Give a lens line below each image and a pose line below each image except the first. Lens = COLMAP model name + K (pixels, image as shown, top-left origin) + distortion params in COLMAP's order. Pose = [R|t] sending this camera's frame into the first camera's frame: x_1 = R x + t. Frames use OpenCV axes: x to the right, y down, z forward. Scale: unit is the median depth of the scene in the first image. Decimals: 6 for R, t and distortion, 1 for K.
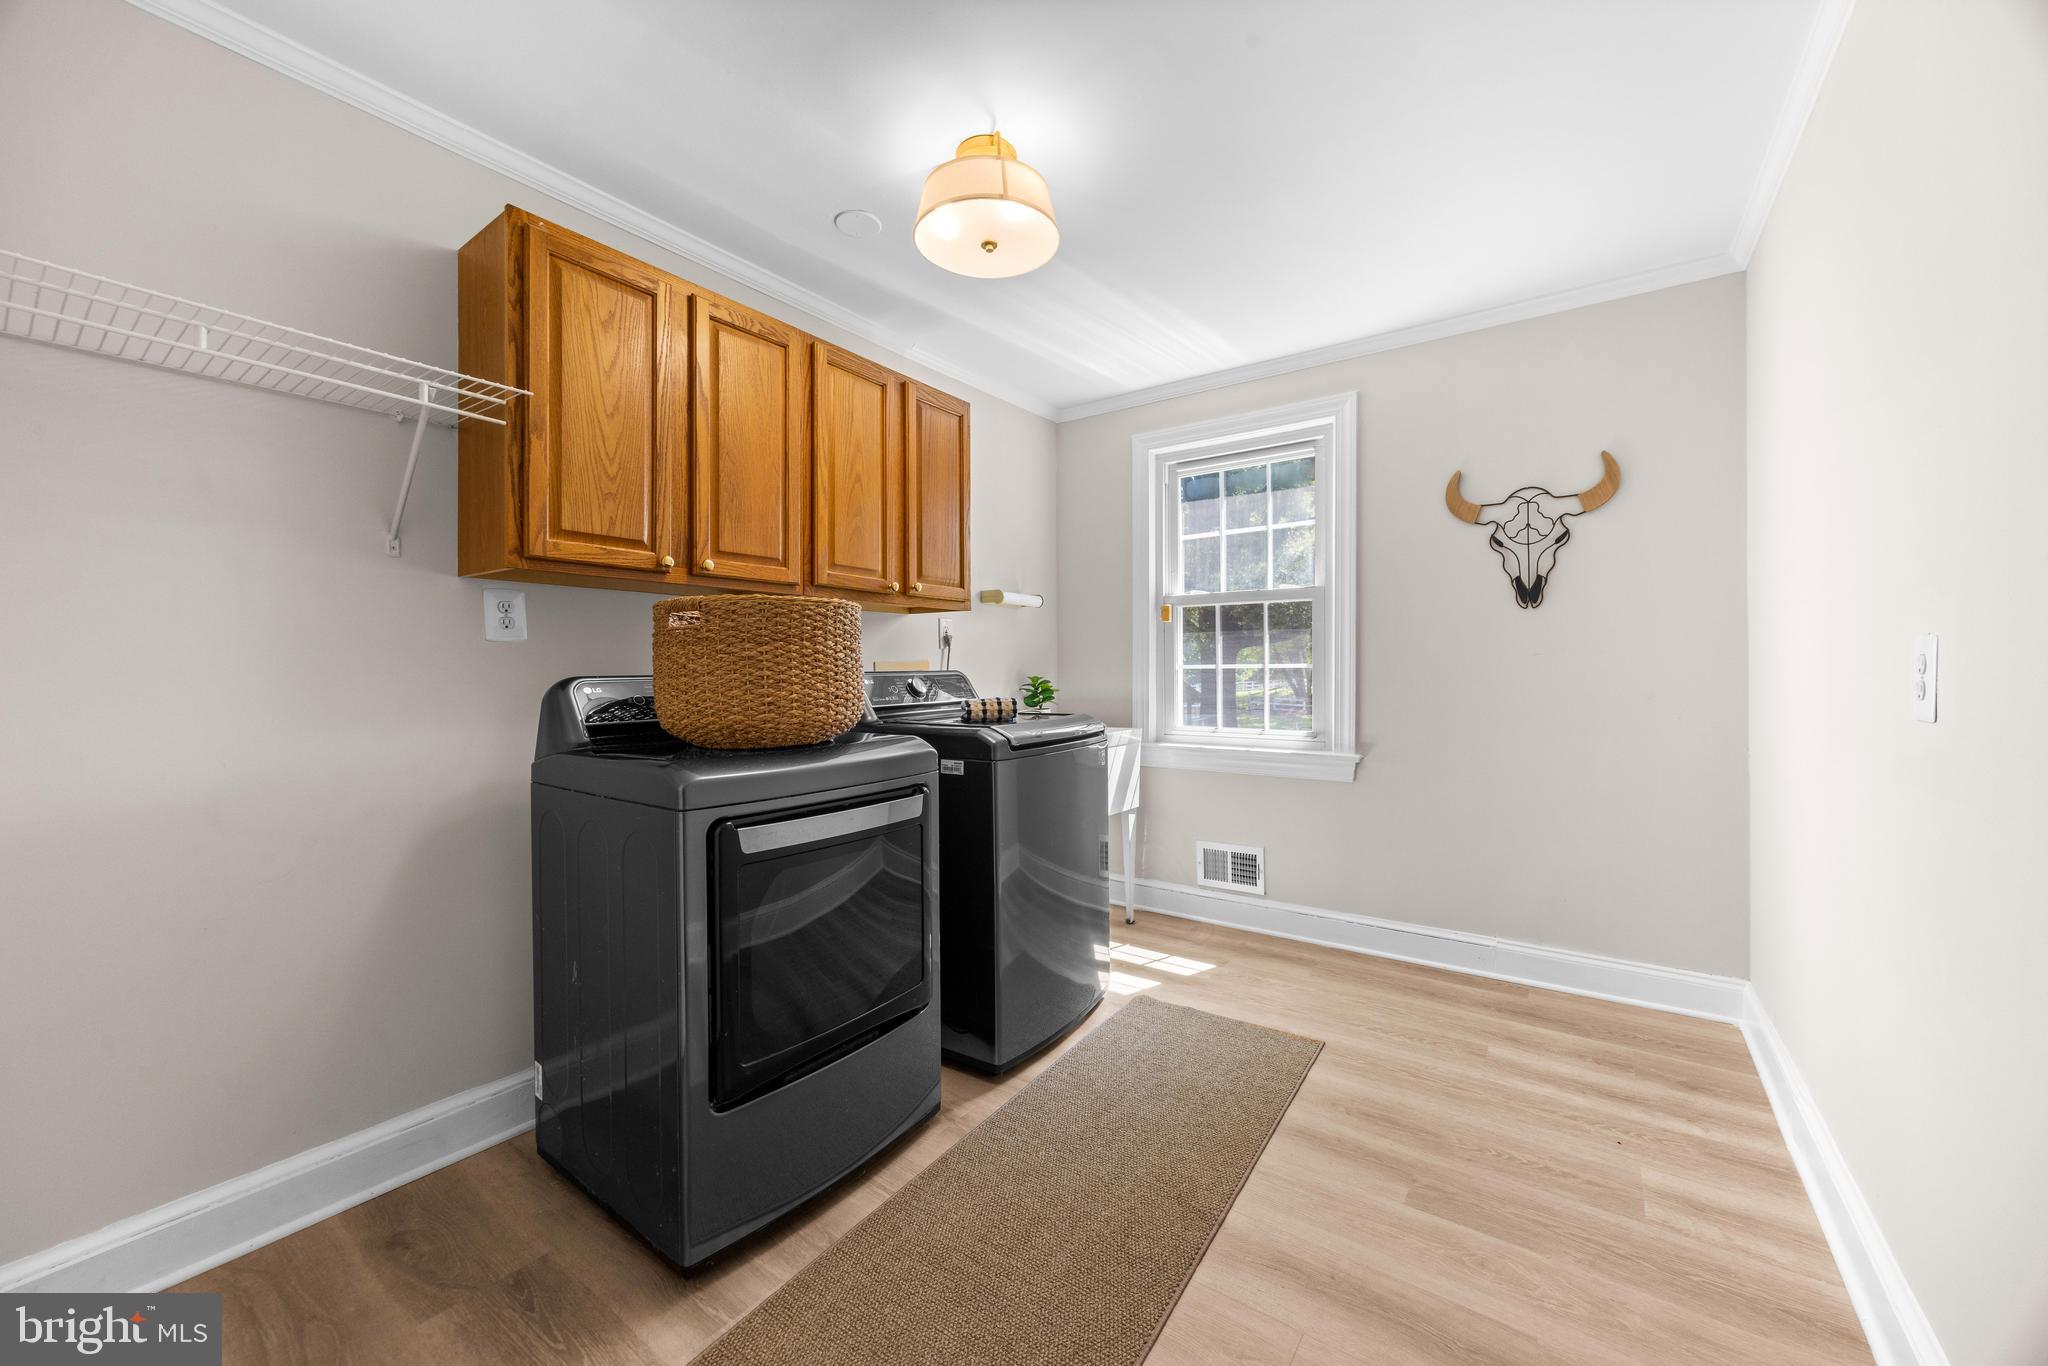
lens RADIAL K [[789.8, 0, 1018.1], [0, 789.8, 674.0], [0, 0, 1]] dist [0.000128, 0.000002]
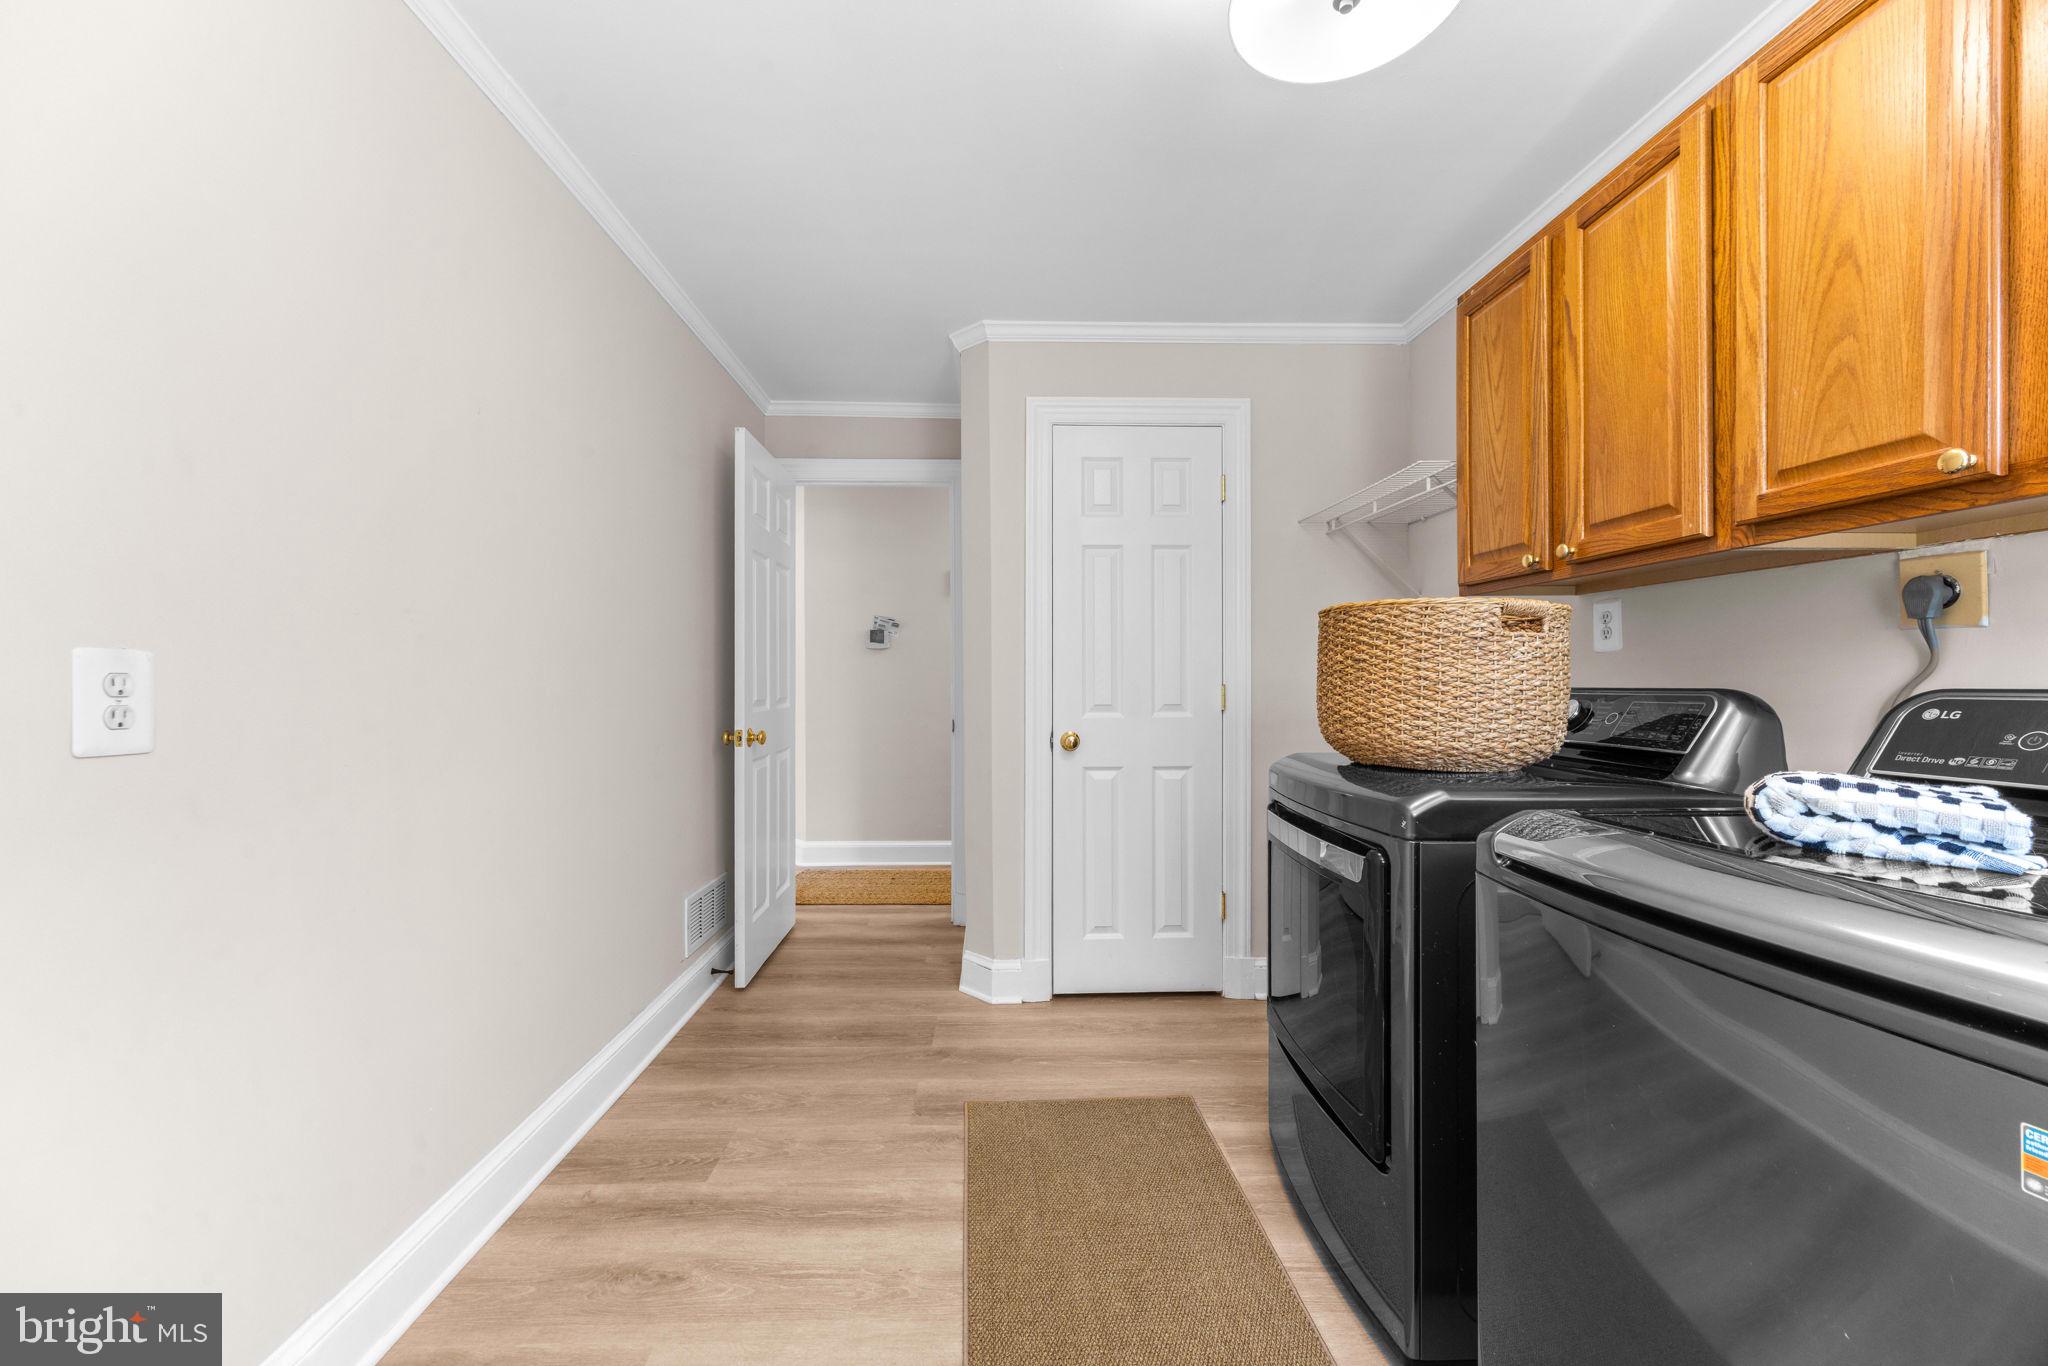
lens RADIAL K [[784.5, 0, 1018.1], [0, 784.5, 682.2], [0, 0, 1]] dist [0.000426, 0.000246]
pose [[-0.791858, 0.008217, -0.610649, 0.554616], [0.002293, 0.999942, 0.010482, -0.015245], [0.610700, 0.006900, -0.791832, 1.352775]]
